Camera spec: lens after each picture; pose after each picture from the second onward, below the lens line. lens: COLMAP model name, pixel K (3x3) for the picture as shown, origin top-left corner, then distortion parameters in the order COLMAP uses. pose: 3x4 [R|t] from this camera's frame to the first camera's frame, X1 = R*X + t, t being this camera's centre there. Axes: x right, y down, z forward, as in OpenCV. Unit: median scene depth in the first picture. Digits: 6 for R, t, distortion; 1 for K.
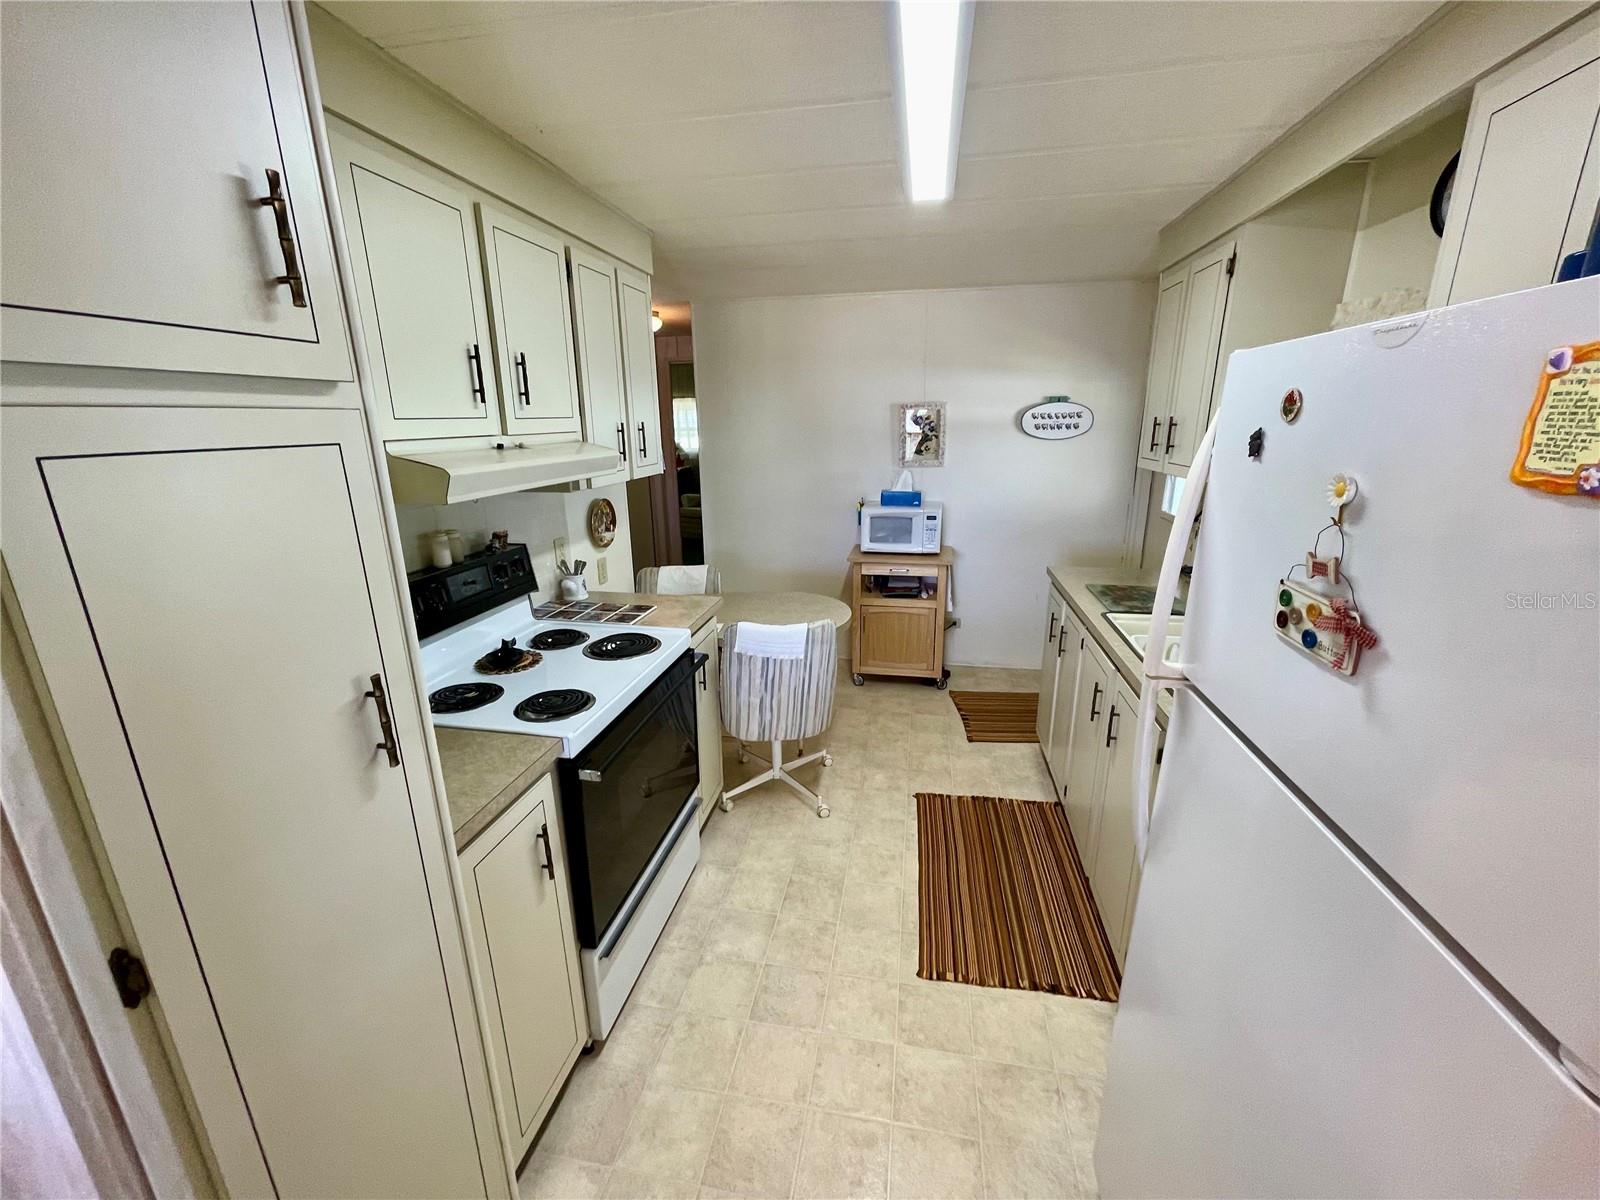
lens RADIAL K [[641.6, 0, 798.2], [0, 641.6, 600.1], [0, 0, 1]] dist [-0.000837, 0.000099]
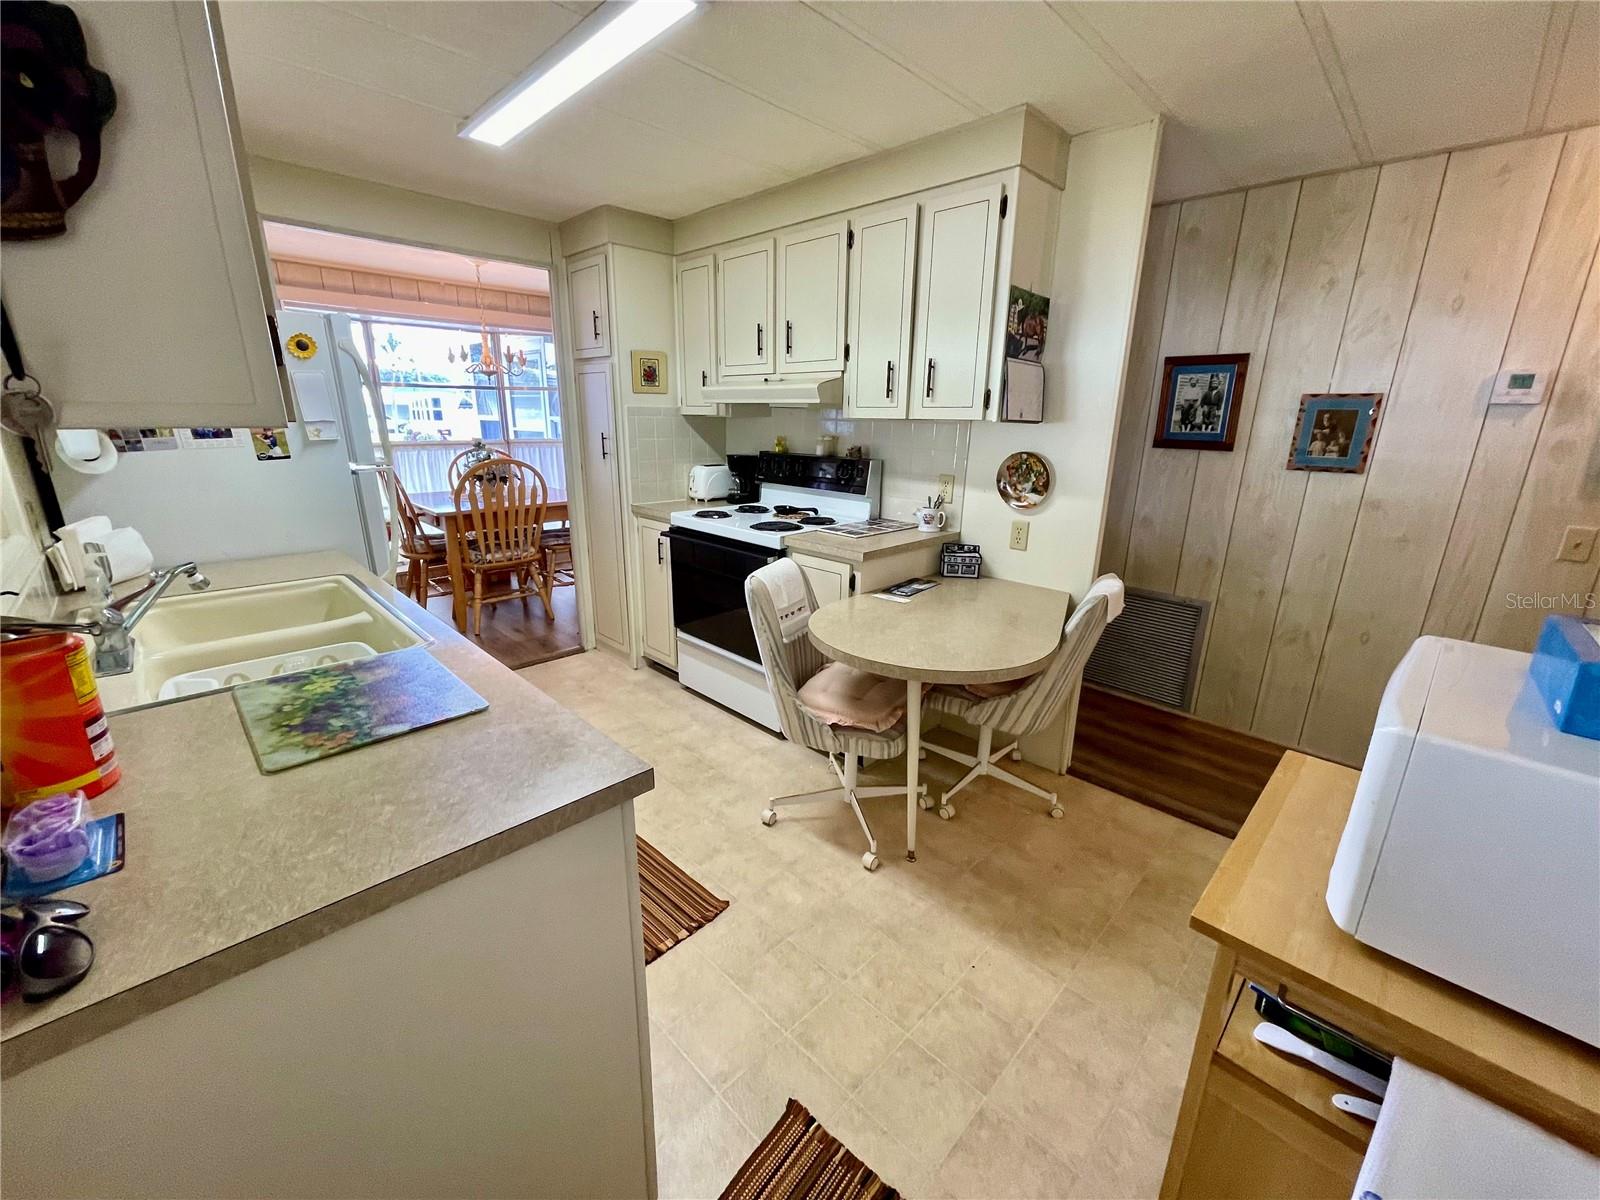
lens RADIAL K [[641.6, 0, 798.2], [0, 641.6, 600.1], [0, 0, 1]] dist [-0.000837, 0.000099]
pose [[-0.559683, 0.235946, -0.794408, 0.979179], [-0.234047, 0.874582, 0.424651, -0.452984], [0.794970, 0.423599, -0.434266, 1.975500]]
